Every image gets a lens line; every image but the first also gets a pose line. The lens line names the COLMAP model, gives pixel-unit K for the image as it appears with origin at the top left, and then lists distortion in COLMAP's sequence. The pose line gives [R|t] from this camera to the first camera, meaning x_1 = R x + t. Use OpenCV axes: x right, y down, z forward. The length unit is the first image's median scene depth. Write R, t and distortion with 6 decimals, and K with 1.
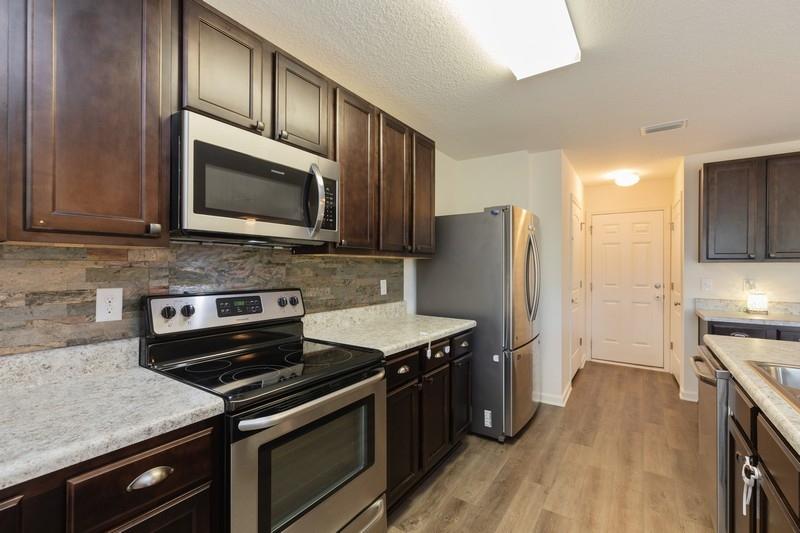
lens RADIAL K [[355.4, 0, 396.5], [0, 355.4, 265.1], [0, 0, 1]] dist [-0.000418, 0.000550]
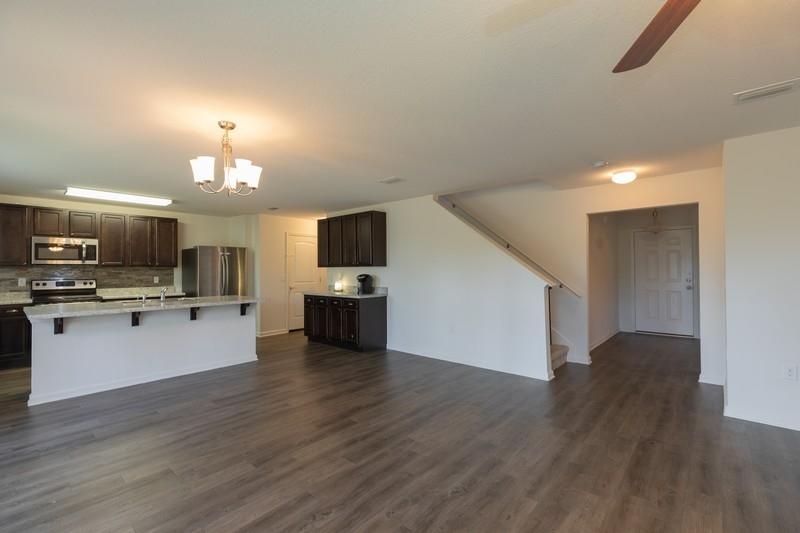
lens RADIAL K [[355.4, 0, 396.5], [0, 355.4, 265.1], [0, 0, 1]] dist [-0.000418, 0.000550]
pose [[0.992163, -0.013243, -0.124248, 2.725177], [0.012273, 0.999888, -0.008571, 0.003921], [0.124348, 0.006979, 0.992214, -1.721842]]
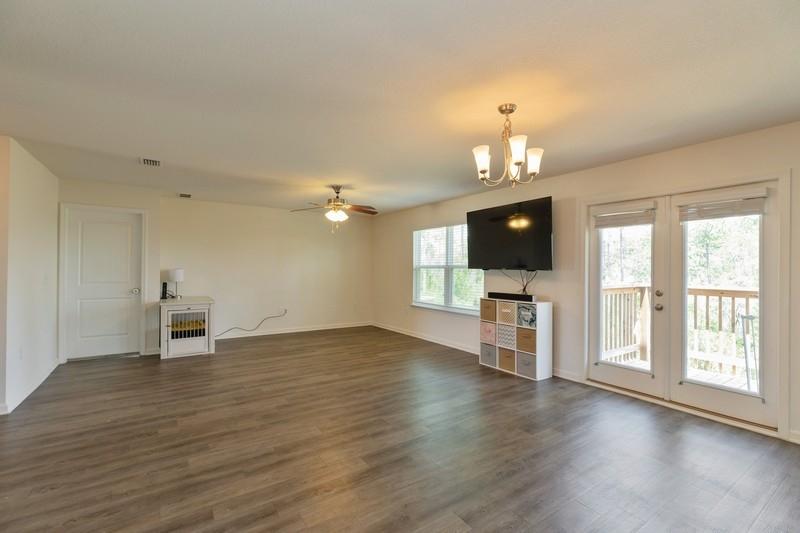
lens RADIAL K [[355.4, 0, 396.5], [0, 355.4, 265.1], [0, 0, 1]] dist [-0.000418, 0.000550]
pose [[-0.931147, -0.008344, 0.364550, 1.761796], [-0.013364, 0.999847, -0.011248, 0.016310], [-0.364400, -0.015345, -0.931116, 1.004397]]
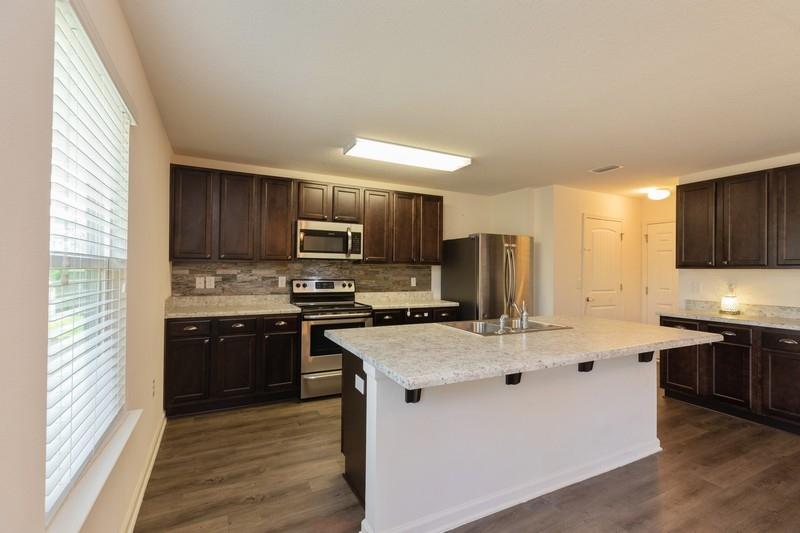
lens RADIAL K [[355.4, 0, 396.5], [0, 355.4, 265.1], [0, 0, 1]] dist [-0.000418, 0.000550]
pose [[0.878387, -0.000720, -0.477950, 1.059214], [-0.004874, 0.999933, -0.010465, -0.003868], [0.477926, 0.011522, 0.878324, -0.848019]]
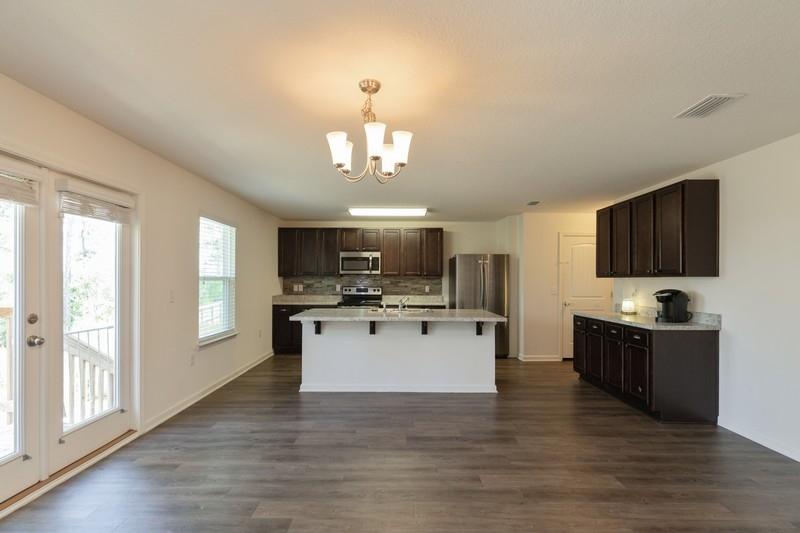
lens RADIAL K [[364.9, 0, 395.0], [0, 364.9, 277.8], [0, 0, 1]] dist [0.001485, 0.000242]
pose [[0.569871, -0.006601, -0.821708, 2.816914], [0.002177, 0.999976, -0.006523, 0.001150], [0.821731, 0.001928, 0.569872, -0.940430]]
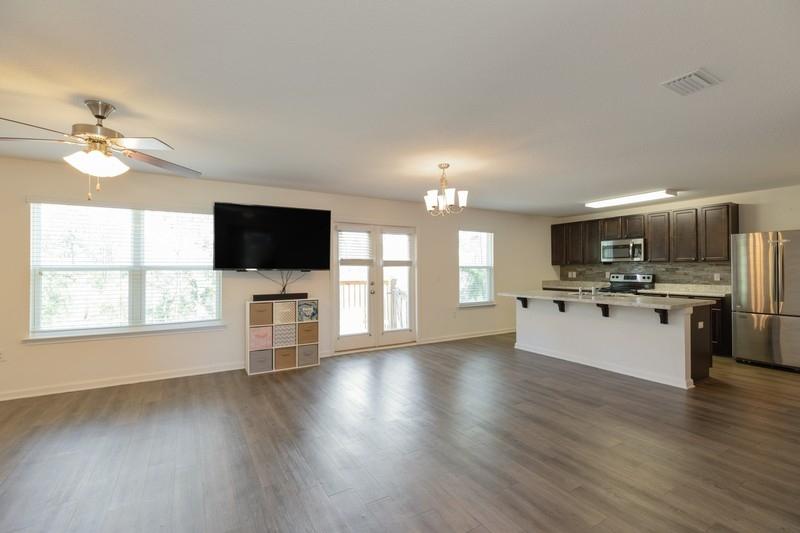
lens RADIAL K [[351.5, 0, 397.8], [0, 351.5, 267.7], [0, 0, 1]] dist [0.001783, 0.000081]
pose [[-0.415916, -0.005969, -0.909384, 3.813691], [0.007341, 0.999924, -0.009921, 0.020810], [0.909374, -0.010802, -0.415840, 0.223964]]
